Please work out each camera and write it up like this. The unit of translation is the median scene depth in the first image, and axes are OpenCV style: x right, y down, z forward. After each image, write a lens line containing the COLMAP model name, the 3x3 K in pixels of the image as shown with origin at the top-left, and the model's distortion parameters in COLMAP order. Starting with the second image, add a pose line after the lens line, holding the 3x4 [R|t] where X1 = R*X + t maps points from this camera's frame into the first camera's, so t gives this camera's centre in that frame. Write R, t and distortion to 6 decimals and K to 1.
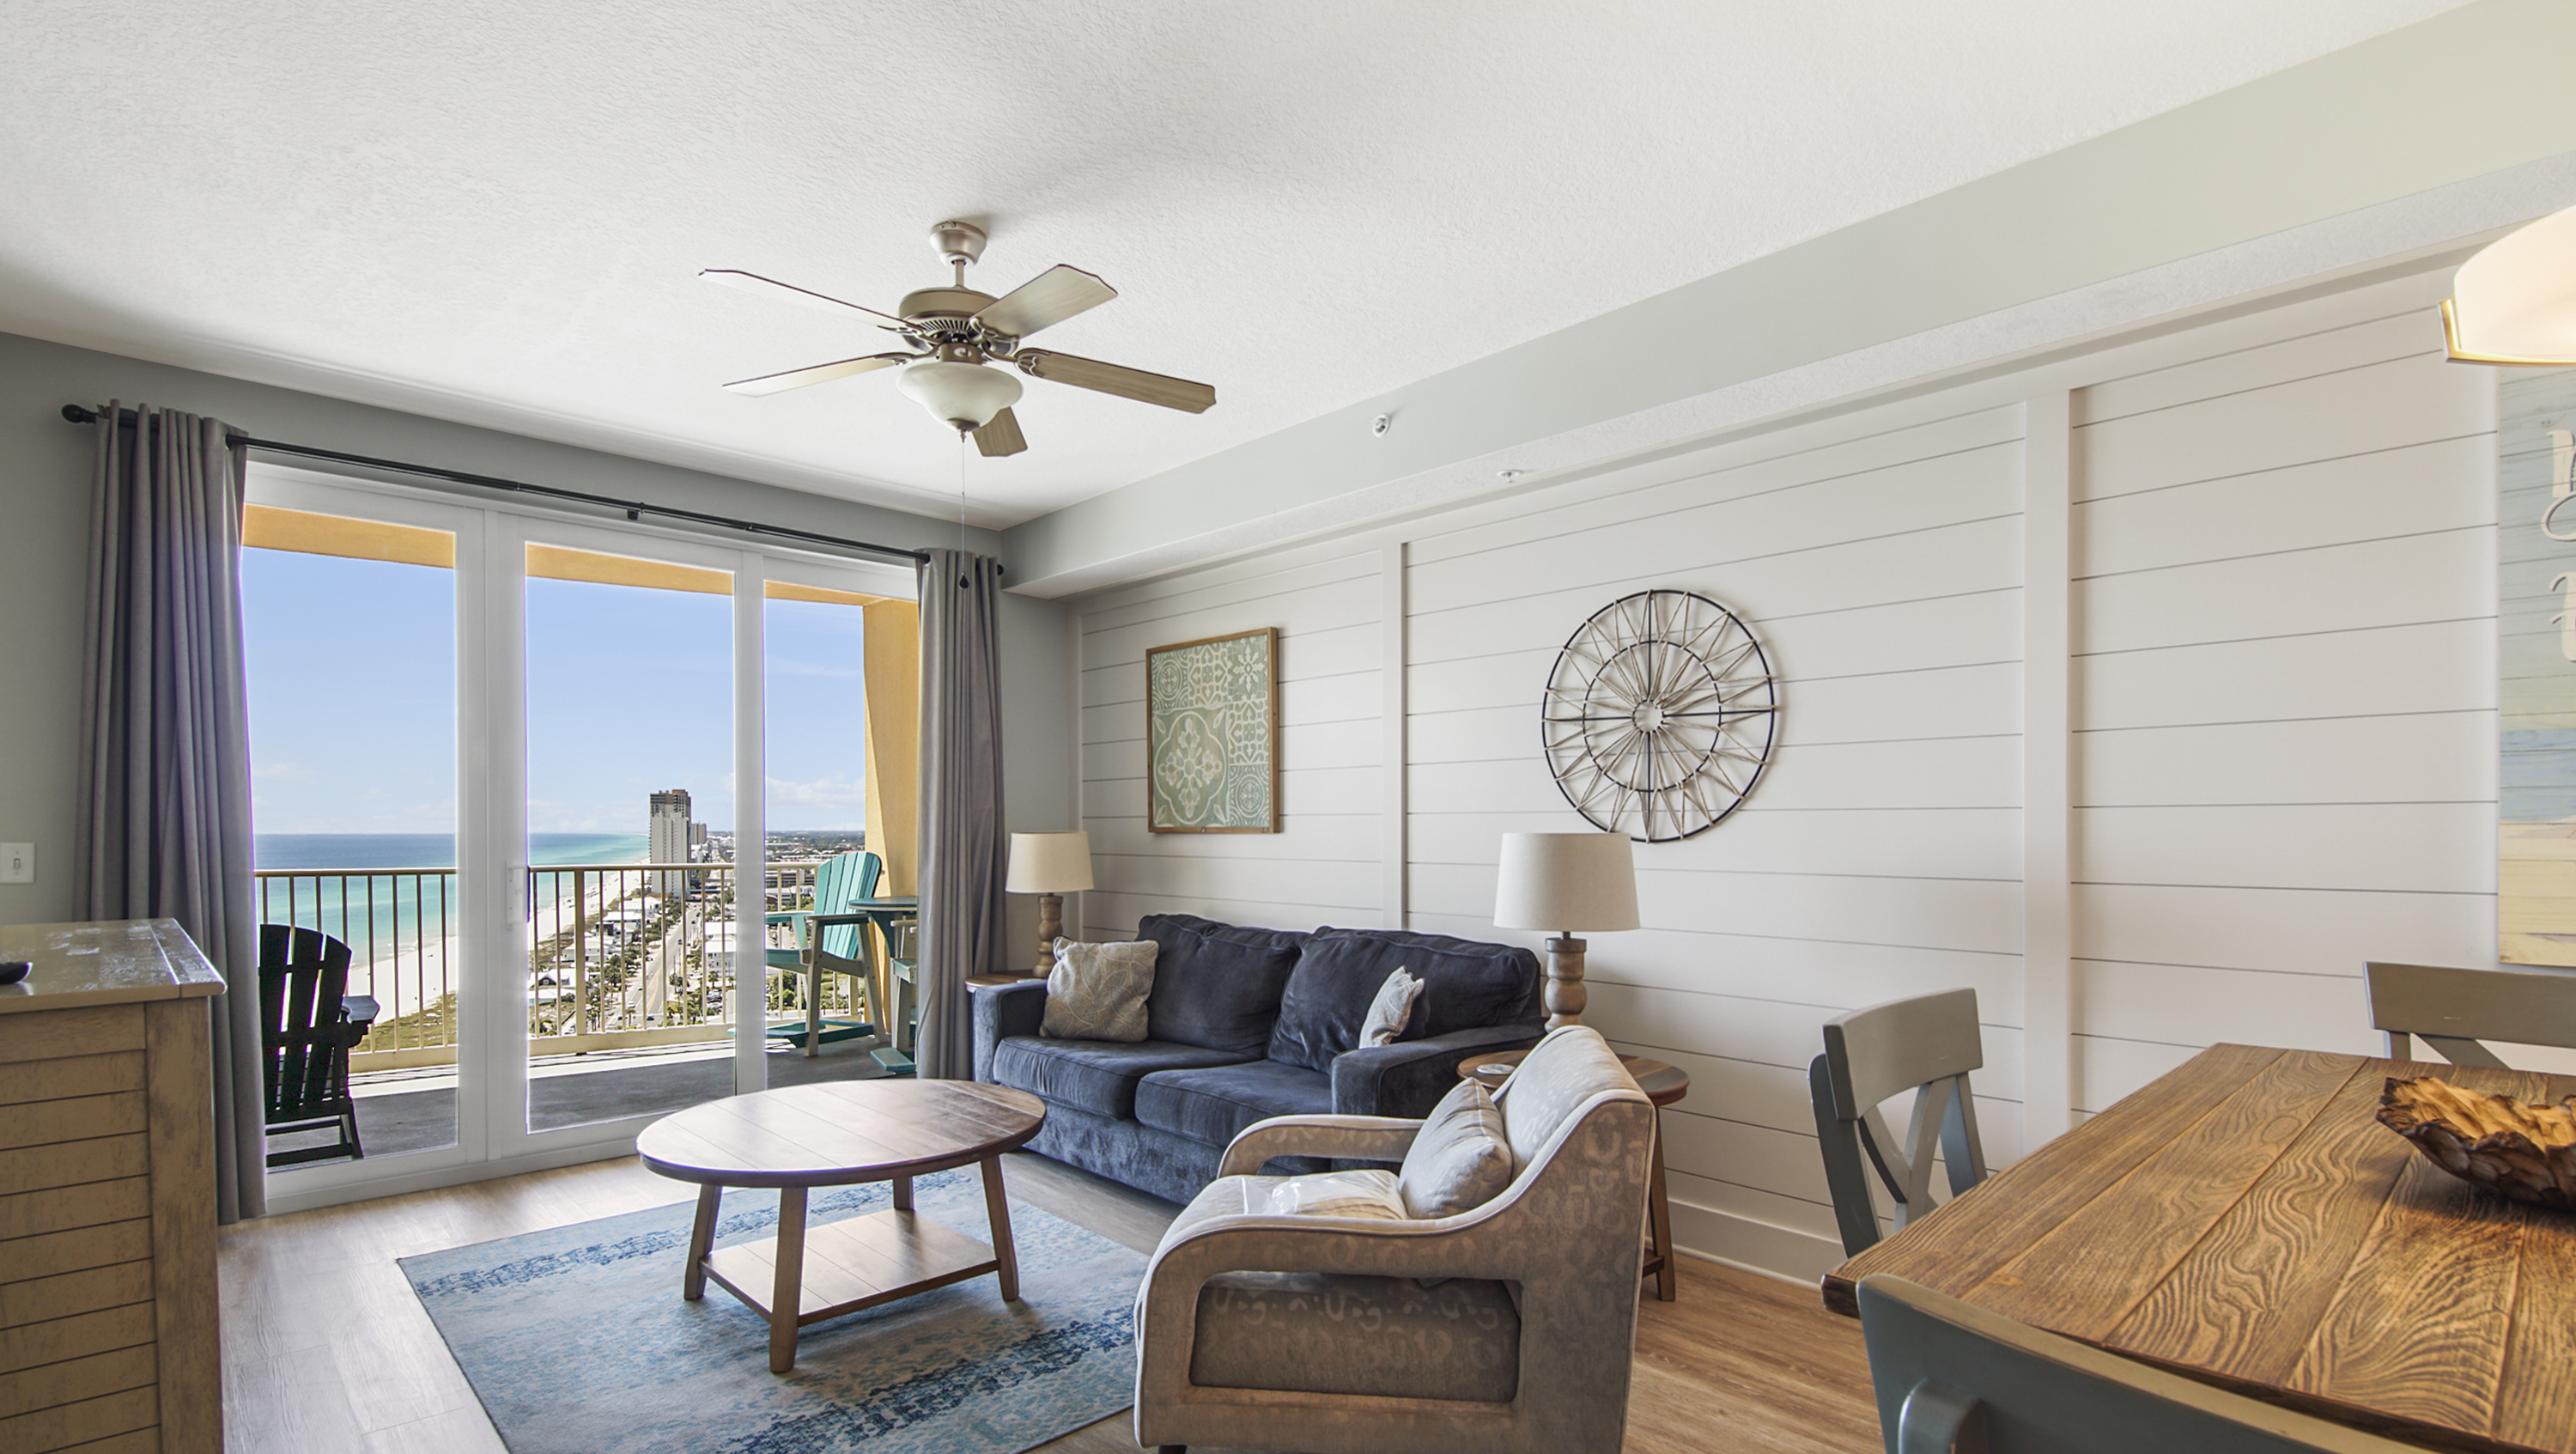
lens RADIAL K [[1185.4, 0, 1257.7], [0, 1185.4, 805.0], [0, 0, 1]] dist [0.041615, -0.024930]
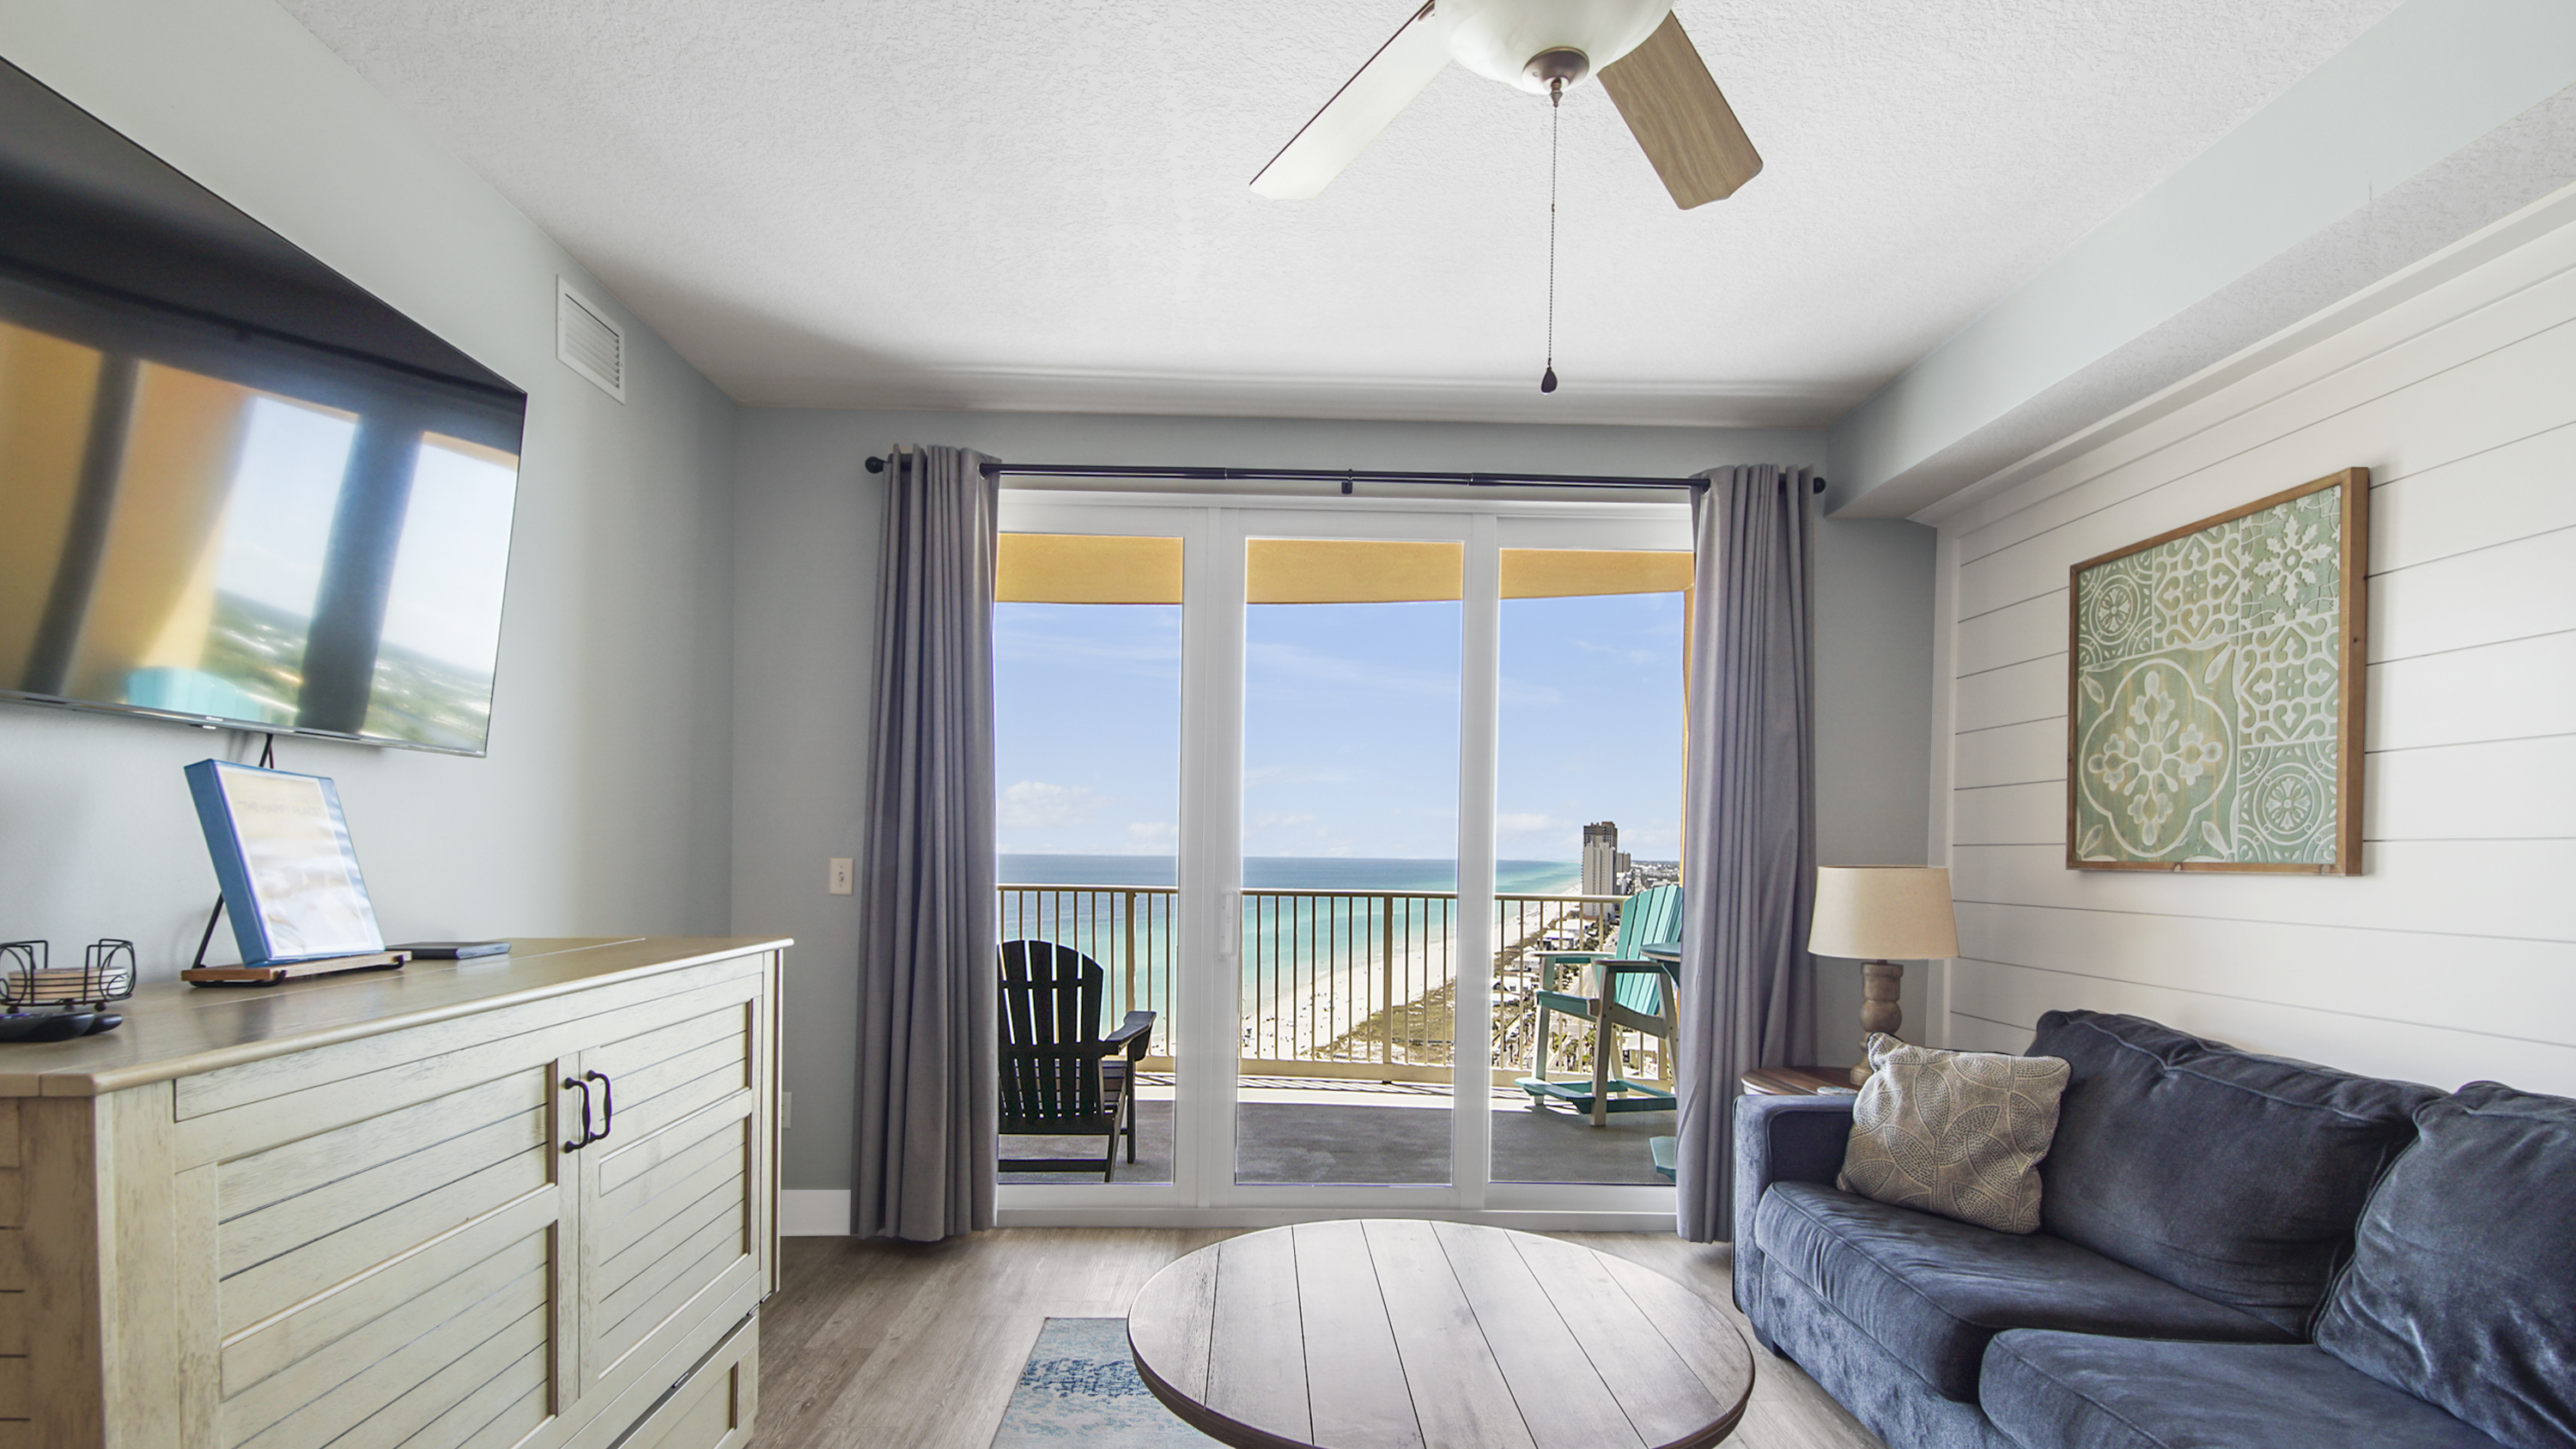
lens RADIAL K [[1167.1, 0, 1295.1], [0, 1167.1, 869.4], [0, 0, 1]] dist [0.036793, -0.023655]
pose [[0.754691, 0.020056, -0.655773, 0.006338], [-0.001375, 0.999579, 0.028988, 0.006996], [0.656078, -0.020975, 0.754401, 0.339000]]
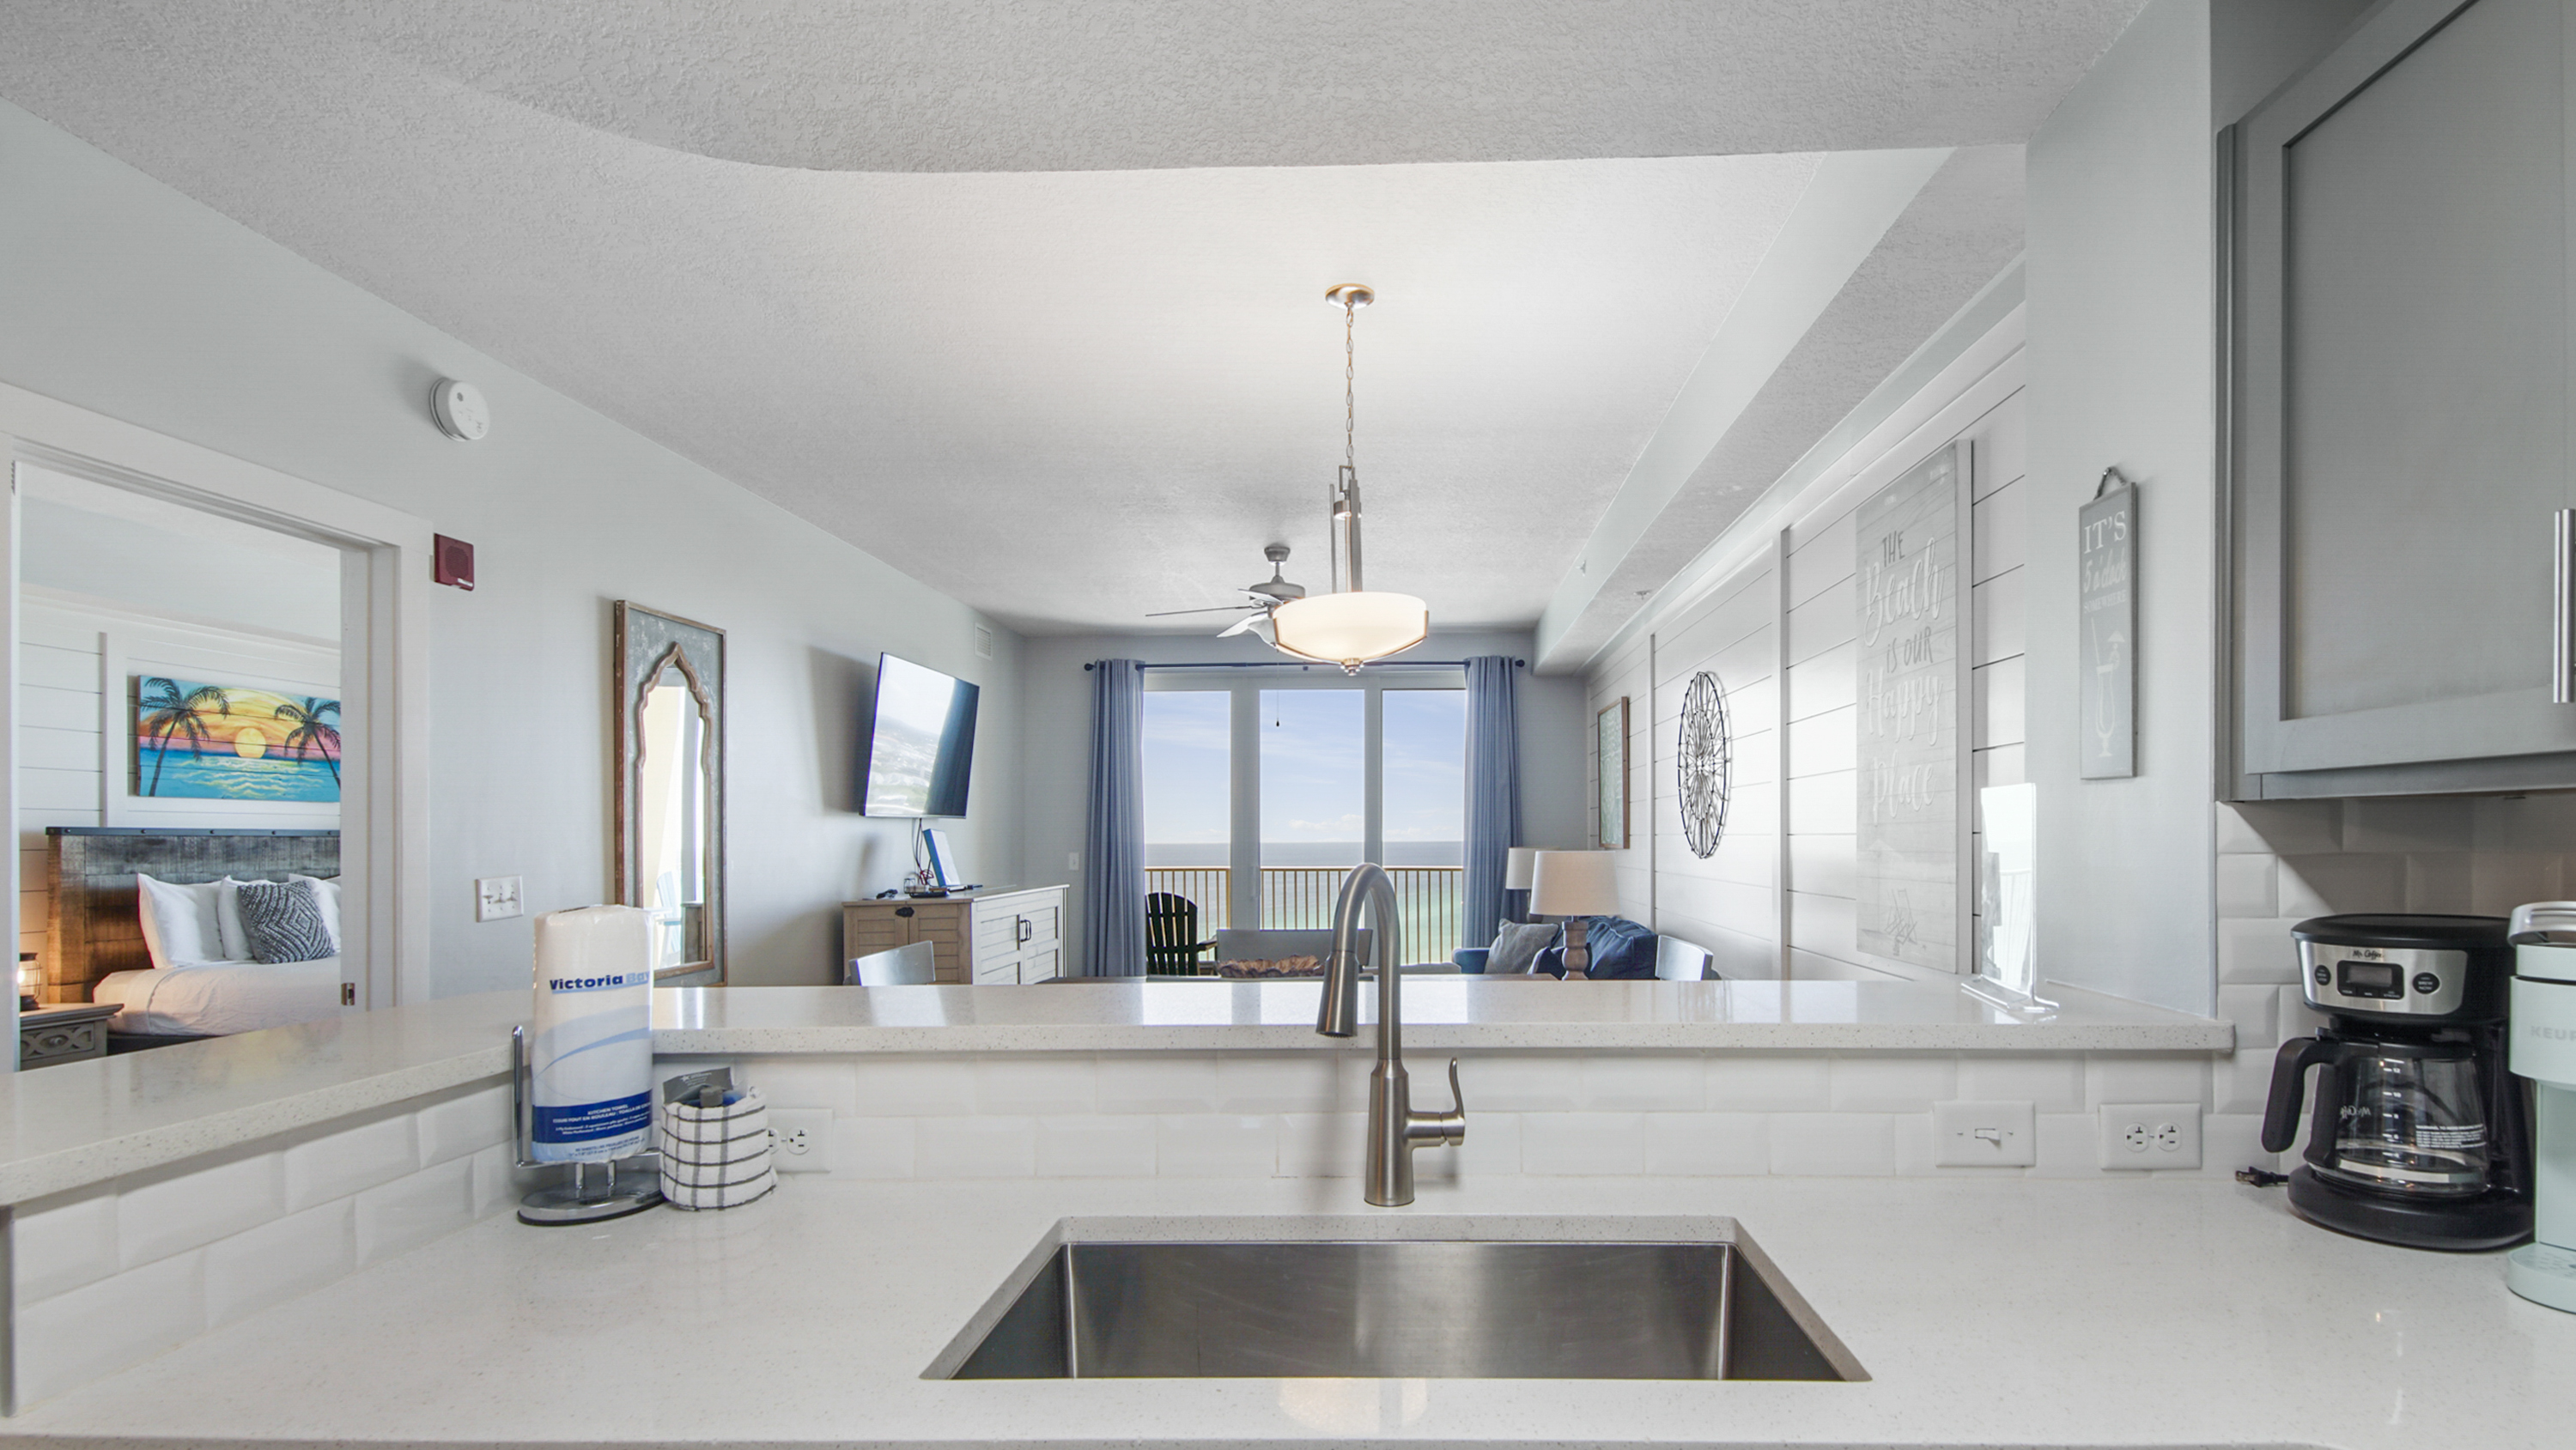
lens RADIAL K [[1255.0, 0, 1382.2], [0, 1255.0, 866.0], [0, 0, 1]] dist [-0.002595, -0.000850]
pose [[0.713773, 0.010106, -0.700304, 0.843735], [0.021268, 0.999122, 0.036094, -0.015012], [0.700054, -0.040657, 0.712931, -0.243694]]
